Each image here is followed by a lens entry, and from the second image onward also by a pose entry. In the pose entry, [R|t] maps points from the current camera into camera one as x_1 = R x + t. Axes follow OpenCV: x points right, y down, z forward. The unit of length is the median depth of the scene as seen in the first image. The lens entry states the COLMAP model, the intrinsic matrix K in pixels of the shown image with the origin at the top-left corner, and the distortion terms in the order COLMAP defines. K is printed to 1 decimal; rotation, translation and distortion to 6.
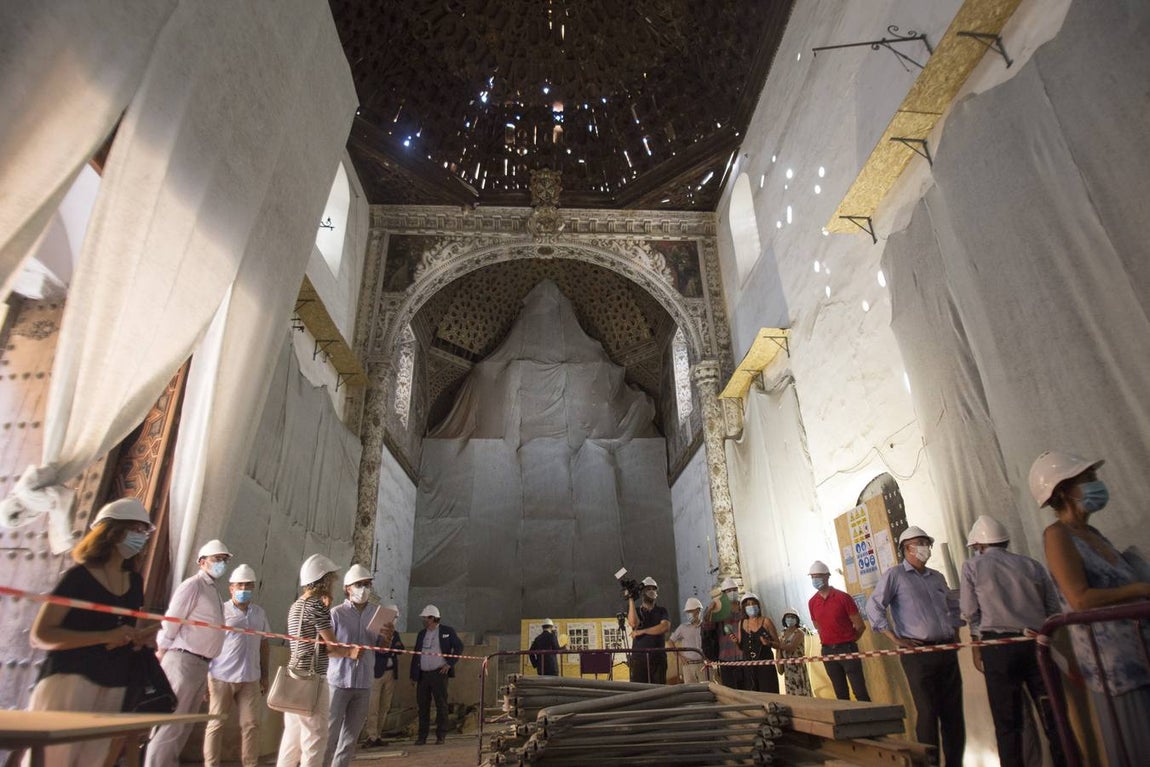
lens RADIAL K [[625.5, 0, 583.3], [0, 625.5, 378.0], [0, 0, 1]] dist [-0.062685, 0.010788]
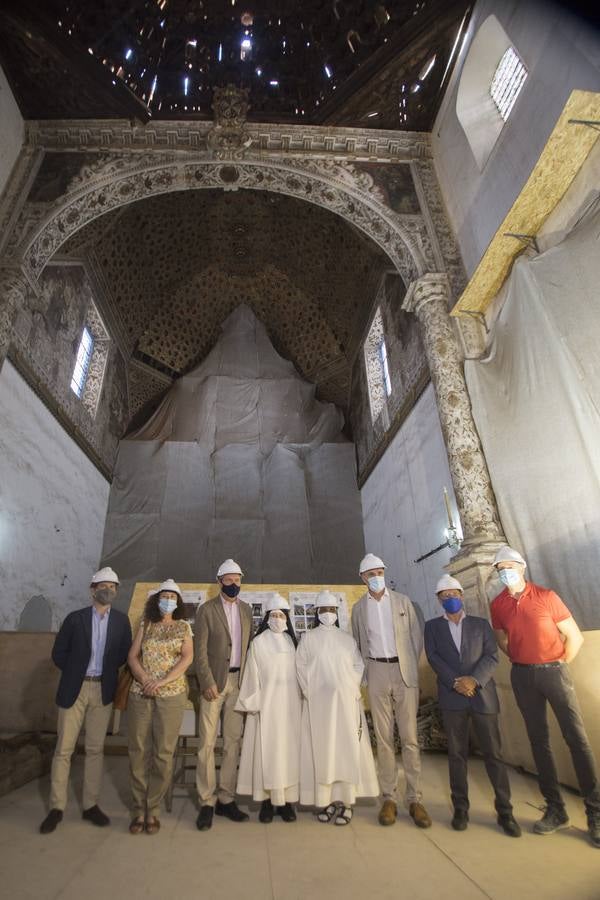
lens RADIAL K [[410.0, 0, 264.5], [0, 410.0, 487.1], [0, 0, 1]] dist [-0.041058, -0.000145]
pose [[0.999172, 0.014125, -0.038155, 0.013563], [-0.012572, 0.999095, 0.040633, 0.193707], [0.038695, -0.040120, 0.998445, 0.438110]]
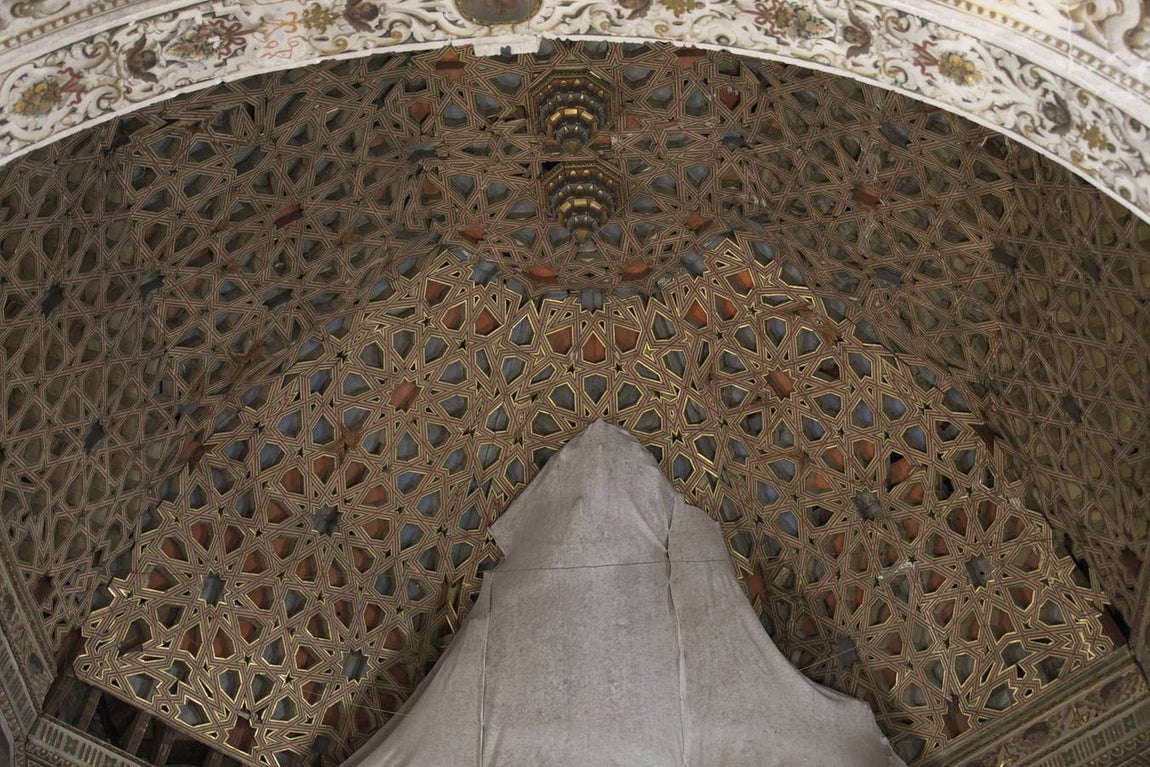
lens RADIAL K [[2329.8, 0, 575.0], [0, 2329.8, 383.5], [0, 0, 1]] dist [-0.307461, 0.048051]
pose [[0.991997, -0.050526, -0.115712, 0.037234], [0.009856, 0.944635, -0.327976, 0.133806], [0.125877, 0.324210, 0.937573, 0.379982]]
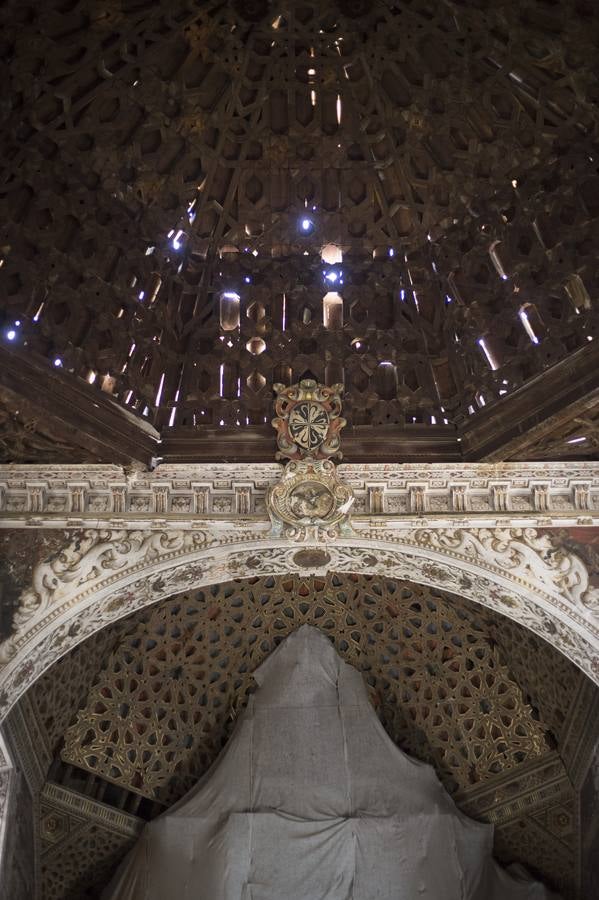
lens RADIAL K [[1328.5, 0, 298.3], [0, 1328.5, 432.6], [0, 0, 1]] dist [-0.108739, 0.006804]
pose [[0.998304, -0.030676, -0.049481, -0.020487], [0.014332, 0.953256, -0.301825, -0.005511], [0.056427, 0.300604, 0.952078, 0.079495]]
